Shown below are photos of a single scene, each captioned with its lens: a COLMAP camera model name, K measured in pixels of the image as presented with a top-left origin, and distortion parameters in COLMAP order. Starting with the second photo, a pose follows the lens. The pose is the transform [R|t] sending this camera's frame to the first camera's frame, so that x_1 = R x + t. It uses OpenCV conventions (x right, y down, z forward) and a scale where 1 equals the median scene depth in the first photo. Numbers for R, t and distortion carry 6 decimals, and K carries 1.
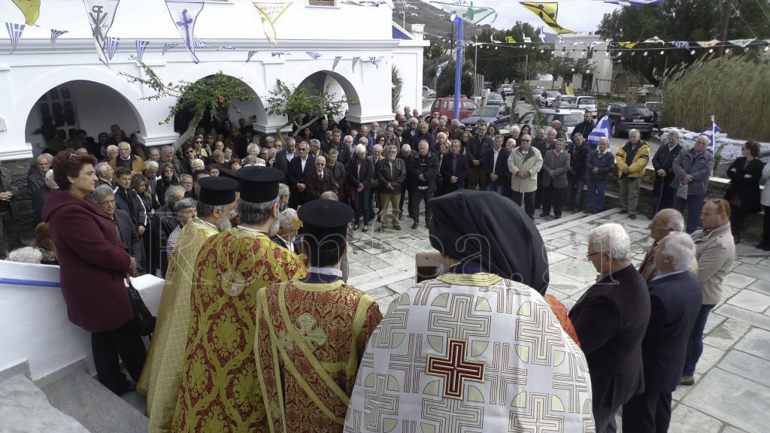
lens RADIAL K [[506.5, 0, 388.6], [0, 506.5, 222.6], [0, 0, 1]] dist [-0.032009, -0.013955]
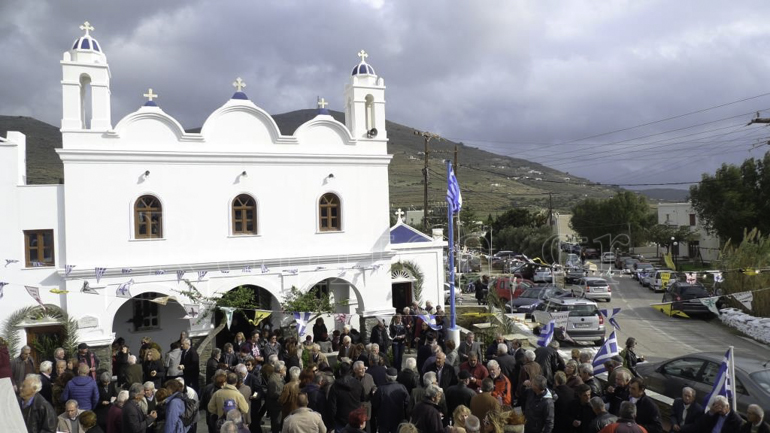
lens RADIAL K [[506.5, 0, 388.1], [0, 506.5, 216.6], [0, 0, 1]] dist [-0.032009, -0.013955]
pose [[0.969613, -0.032658, -0.242456, 0.358895], [-0.047268, 0.947368, -0.316639, -0.048466], [0.240035, 0.318478, 0.917036, -0.222575]]
